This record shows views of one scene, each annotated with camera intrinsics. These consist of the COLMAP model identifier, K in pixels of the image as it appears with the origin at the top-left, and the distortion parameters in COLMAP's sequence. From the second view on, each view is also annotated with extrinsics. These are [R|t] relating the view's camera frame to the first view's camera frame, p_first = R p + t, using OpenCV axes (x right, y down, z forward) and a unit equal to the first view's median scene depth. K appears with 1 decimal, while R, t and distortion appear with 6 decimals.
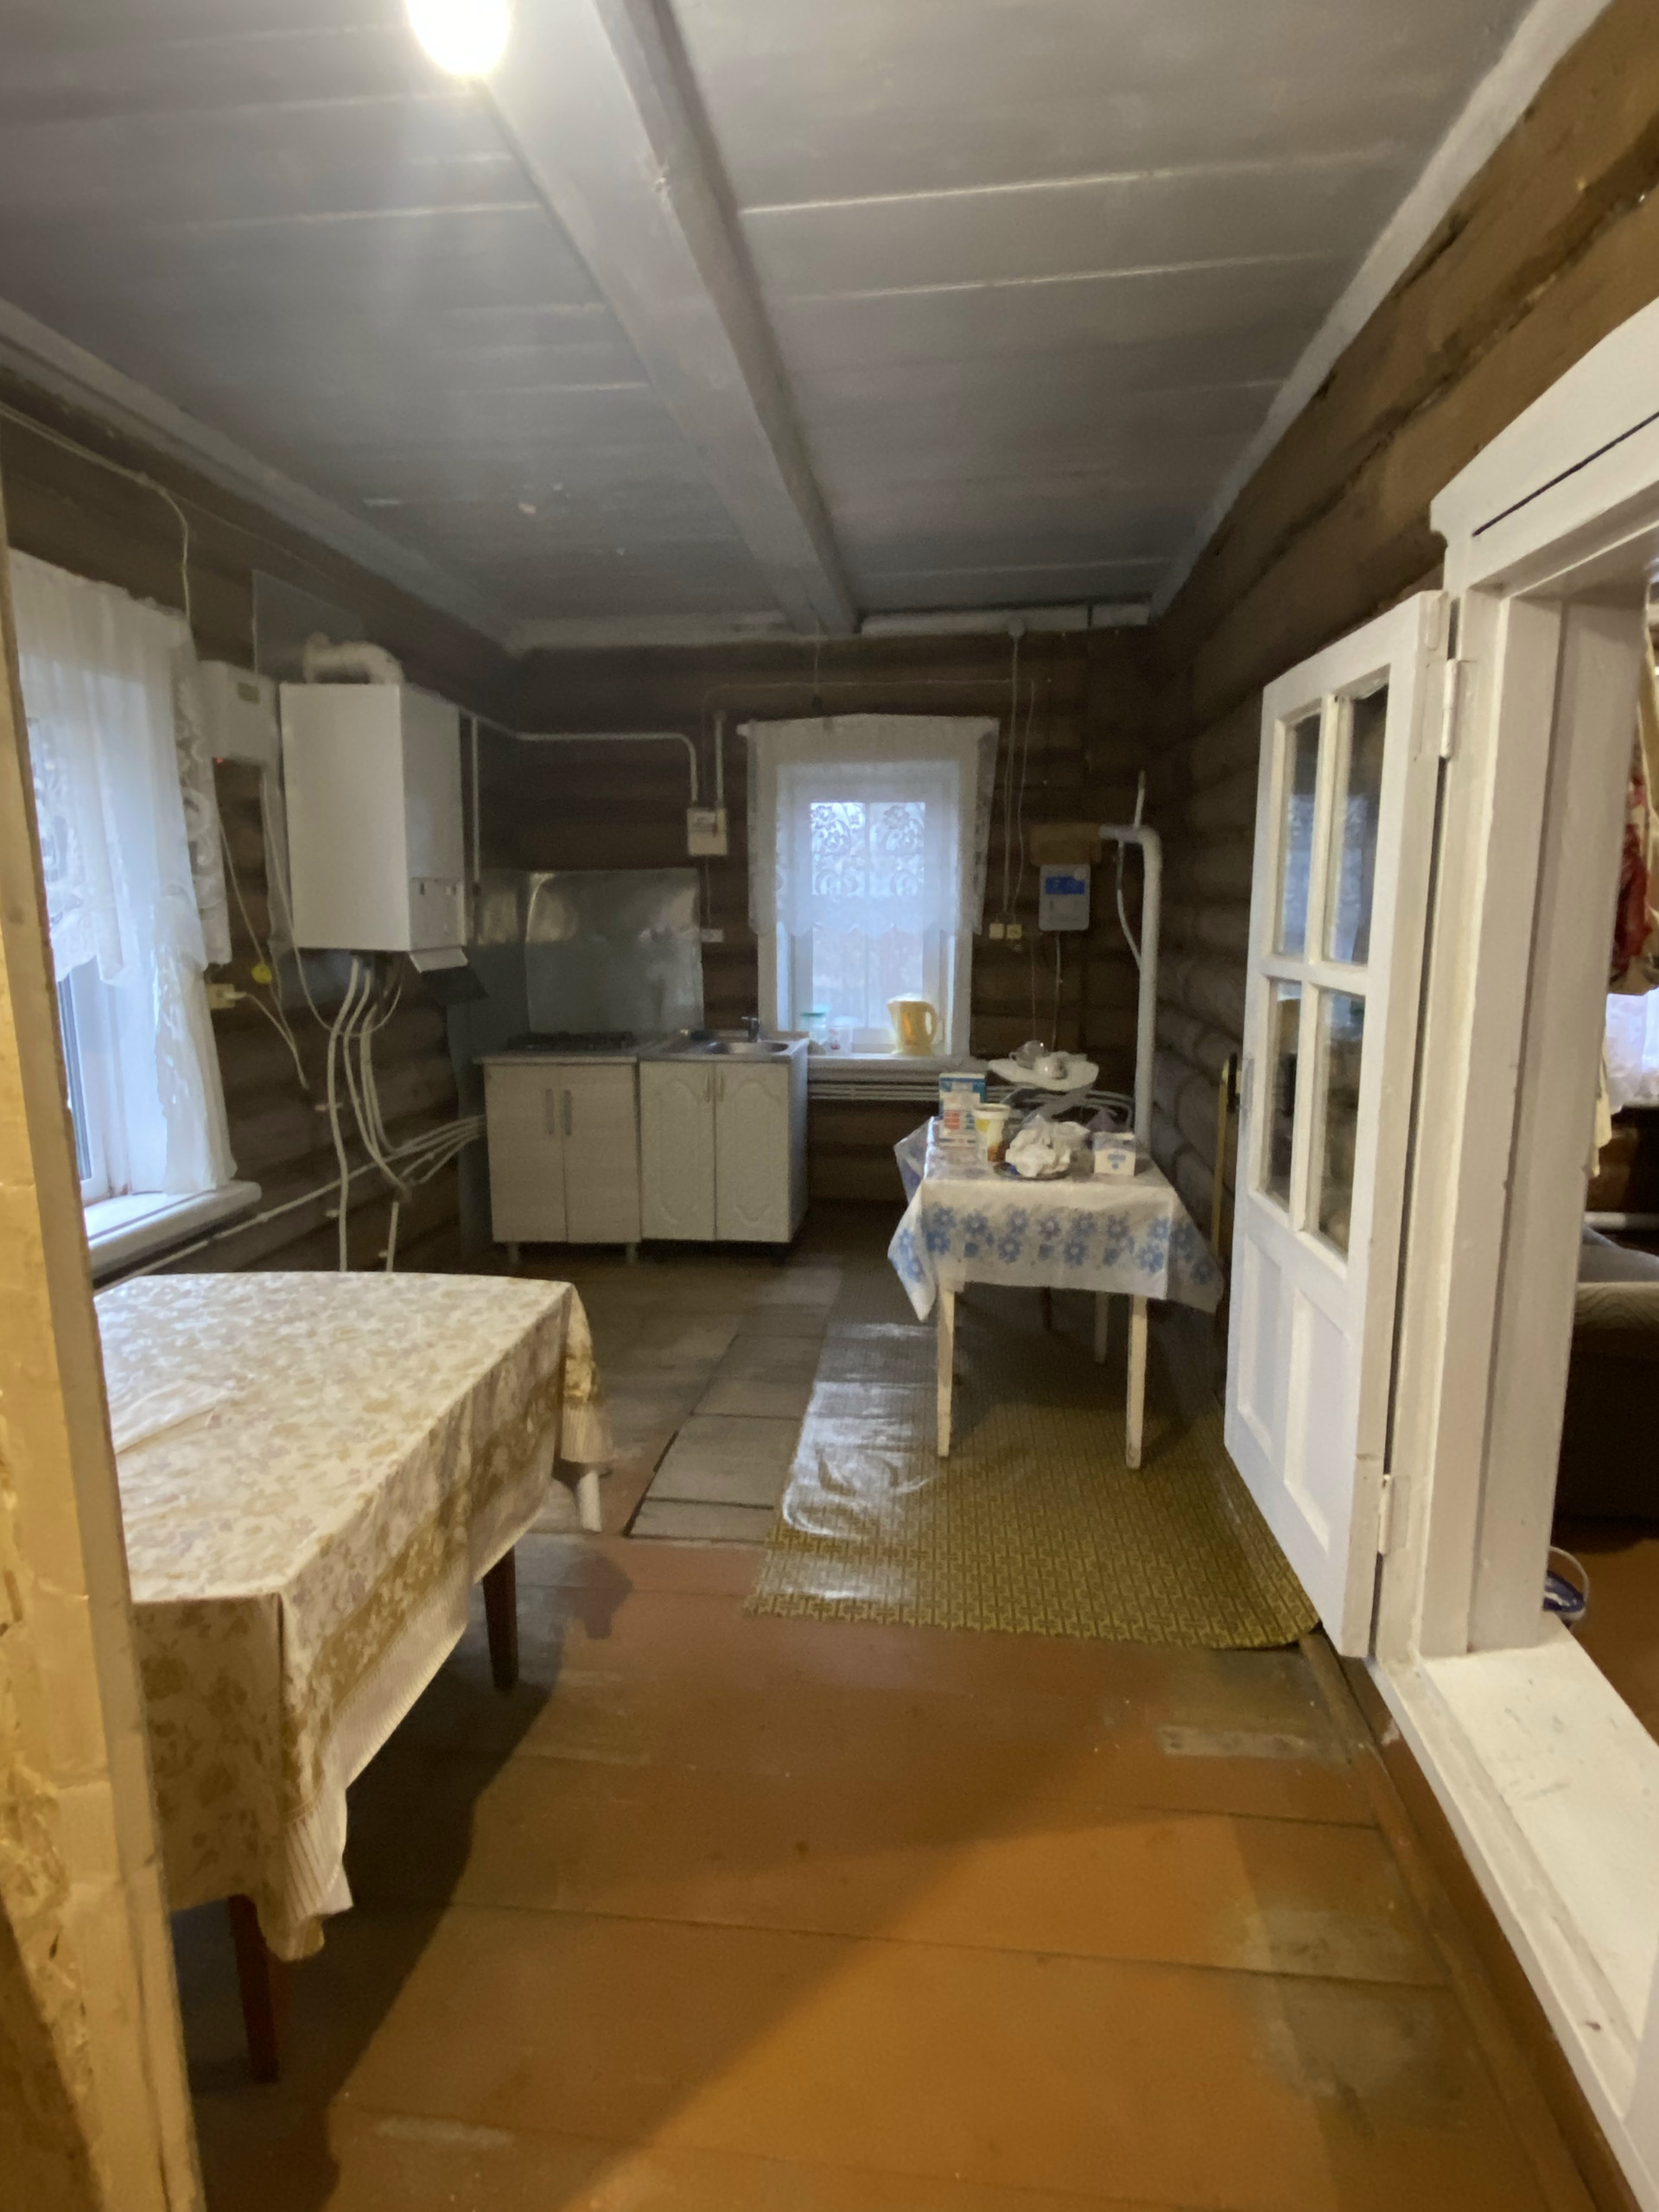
lens RADIAL K [[1197.2, 0, 825.1], [0, 1197.2, 1098.3], [0, 0, 1]] dist [0.084215, -0.101658]
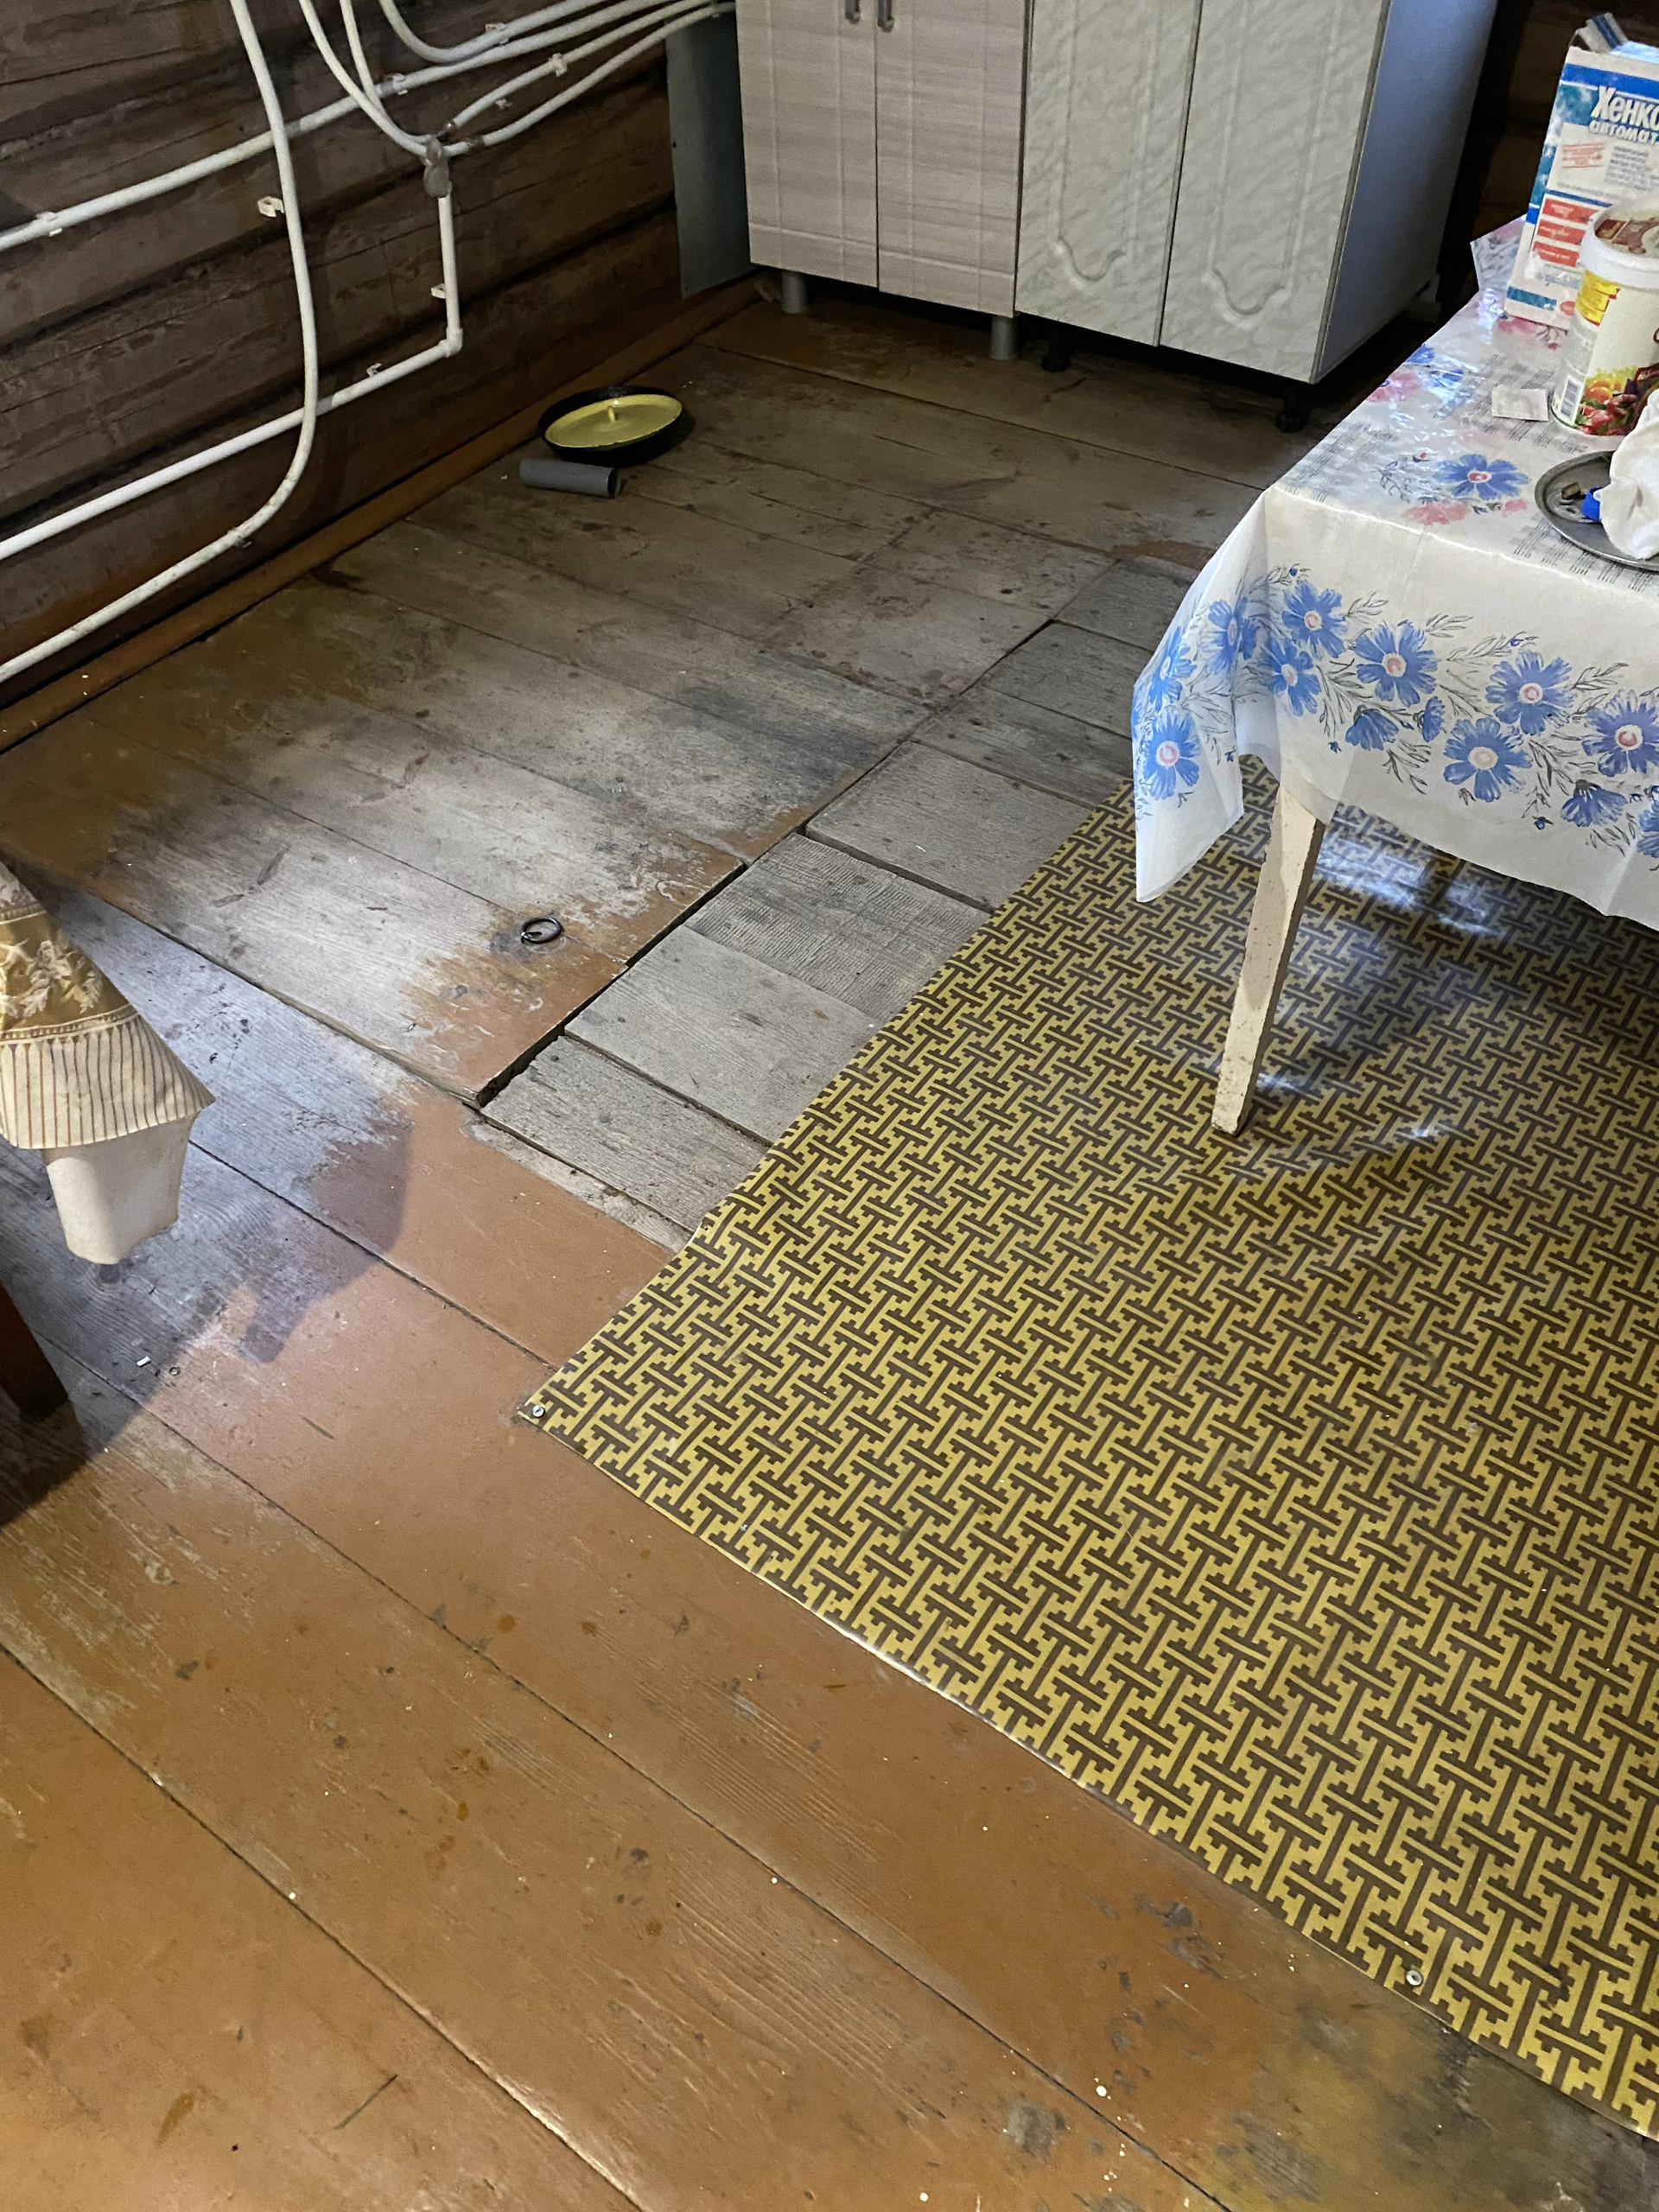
lens RADIAL K [[1681.4, 0, 829.5], [0, 1681.4, 1106.0], [0, 0, 1]] dist [0.008420, 0.002487]
pose [[0.872453, 0.341252, -0.349819, 0.186579], [-0.055208, 0.780059, 0.623266, -0.072435], [0.485570, -0.524458, 0.699404, 0.540950]]
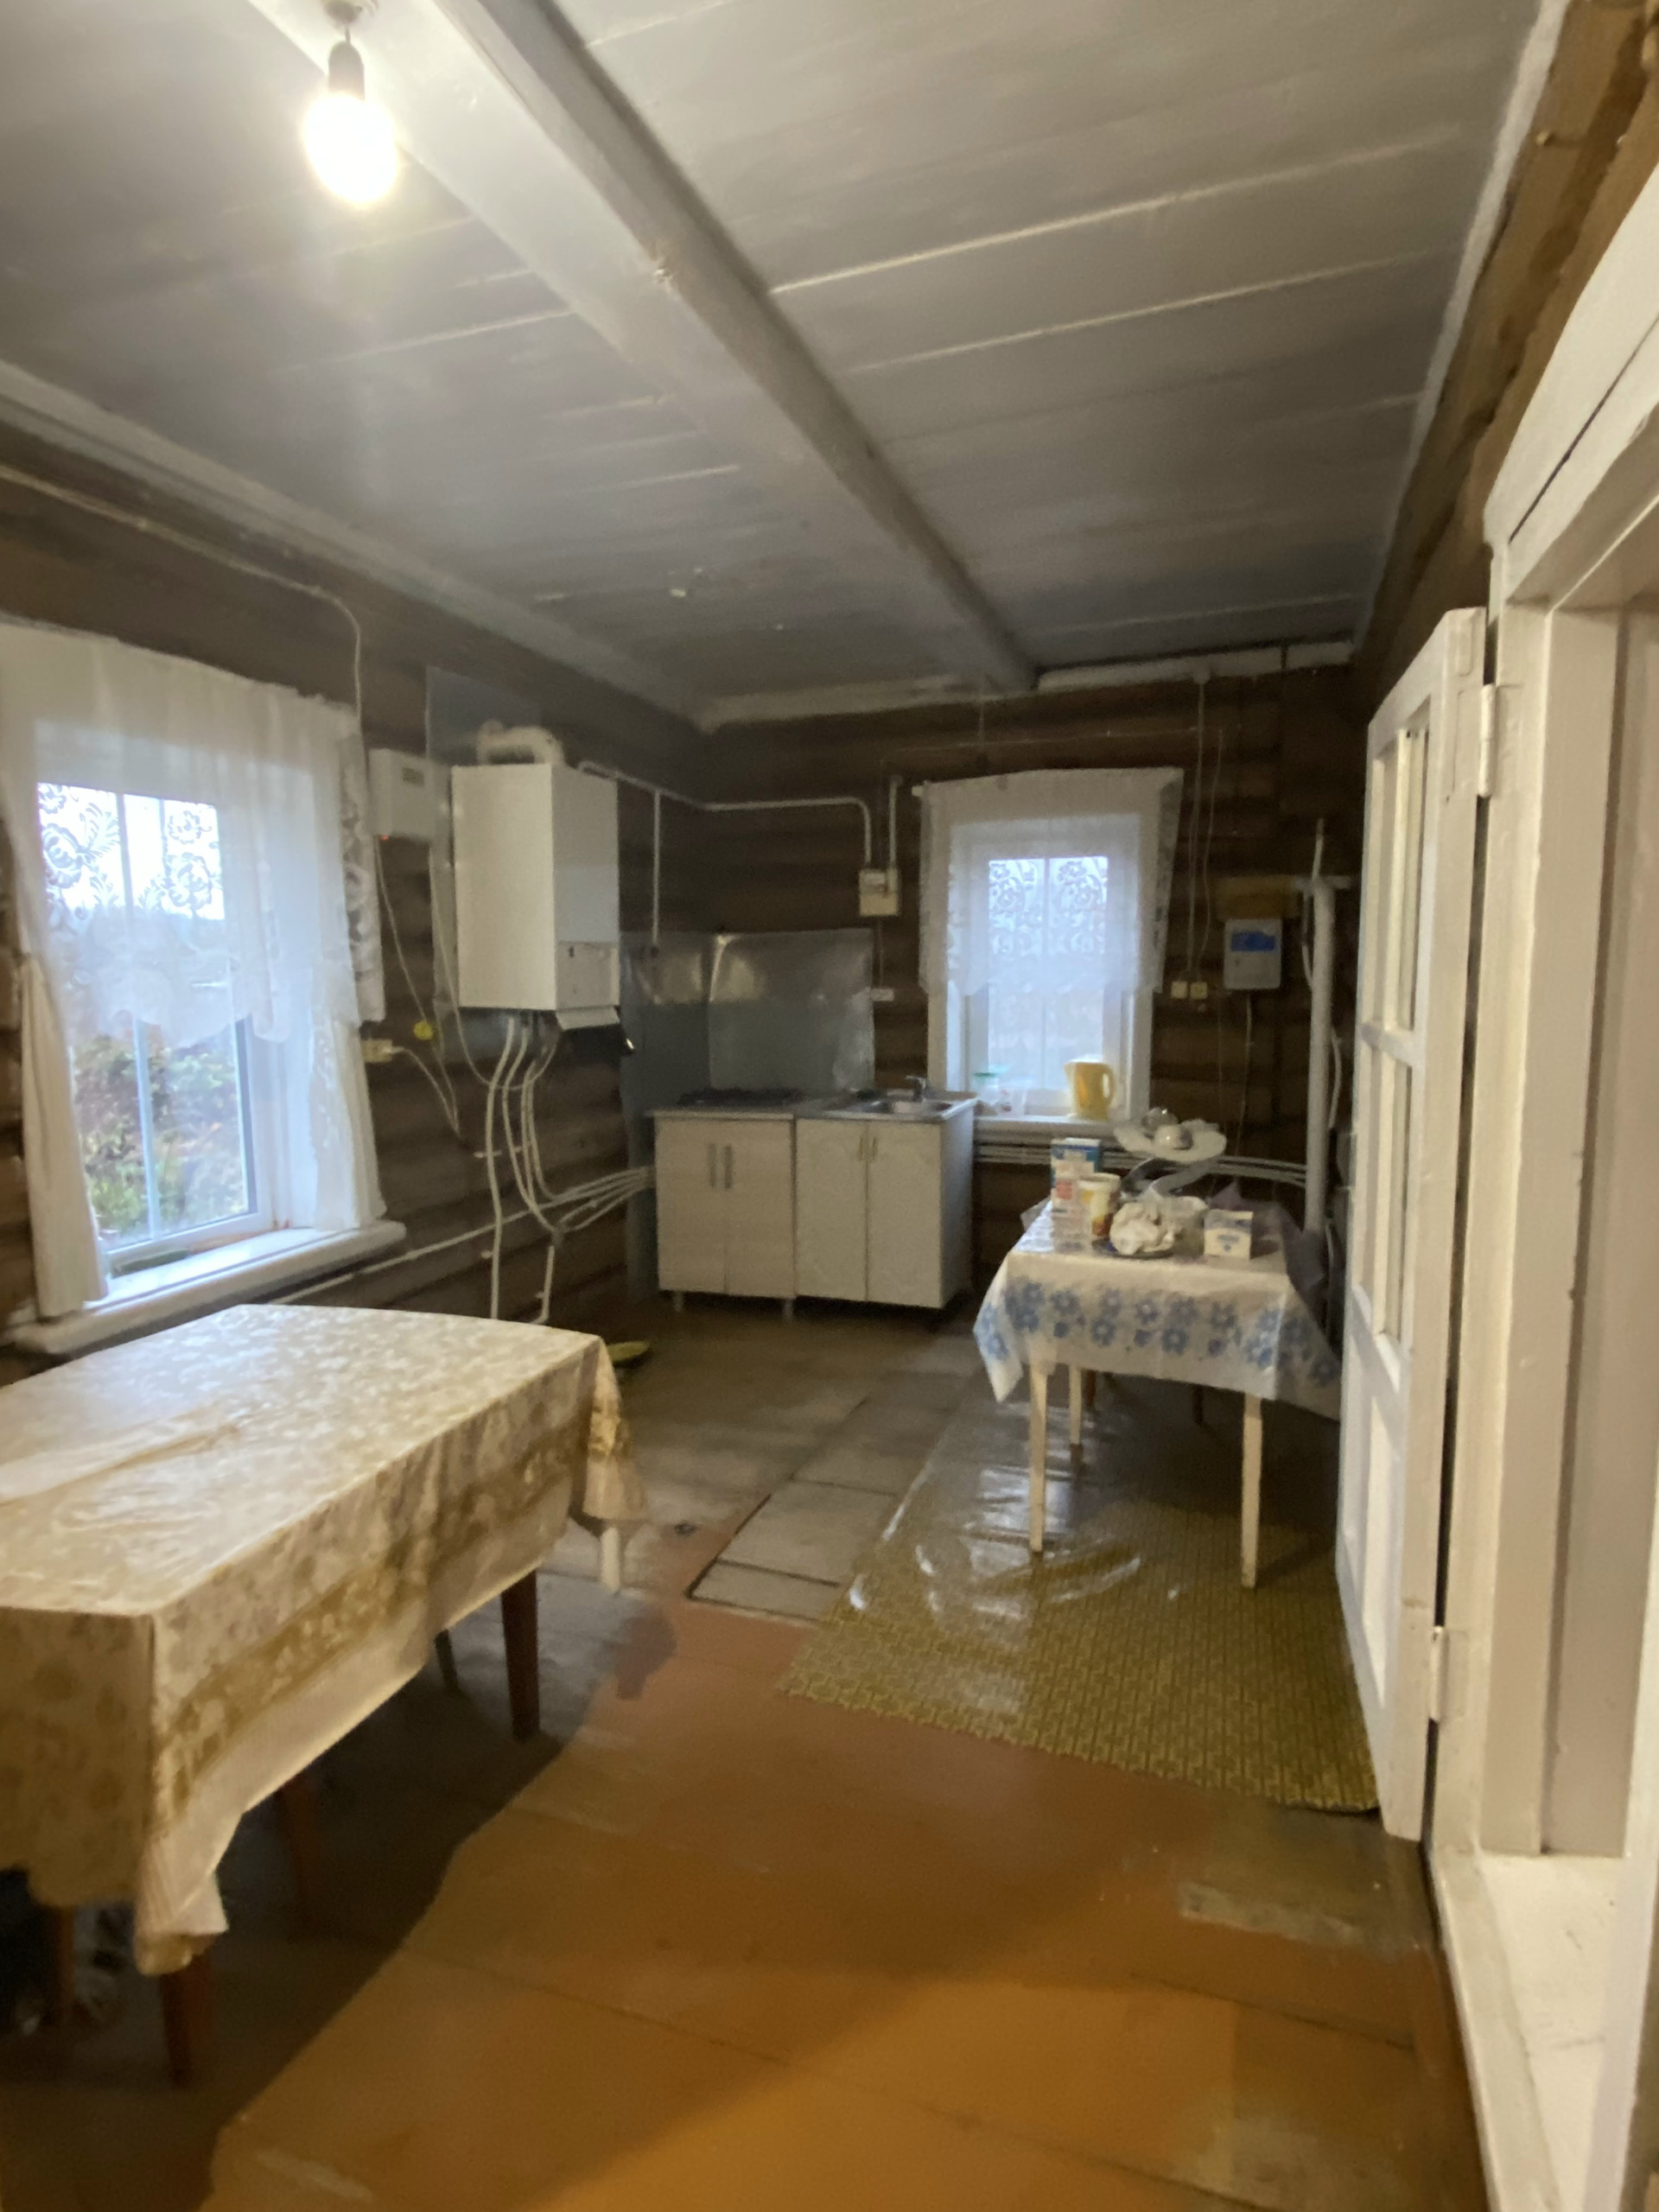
lens RADIAL K [[1197.2, 0, 825.1], [0, 1197.2, 1098.3], [0, 0, 1]] dist [0.084215, -0.101658]
pose [[0.973161, 0.021551, -0.229115, 0.151387], [-0.032349, 0.998531, -0.043478, -0.006978], [0.227842, 0.049723, 0.972428, 0.034587]]
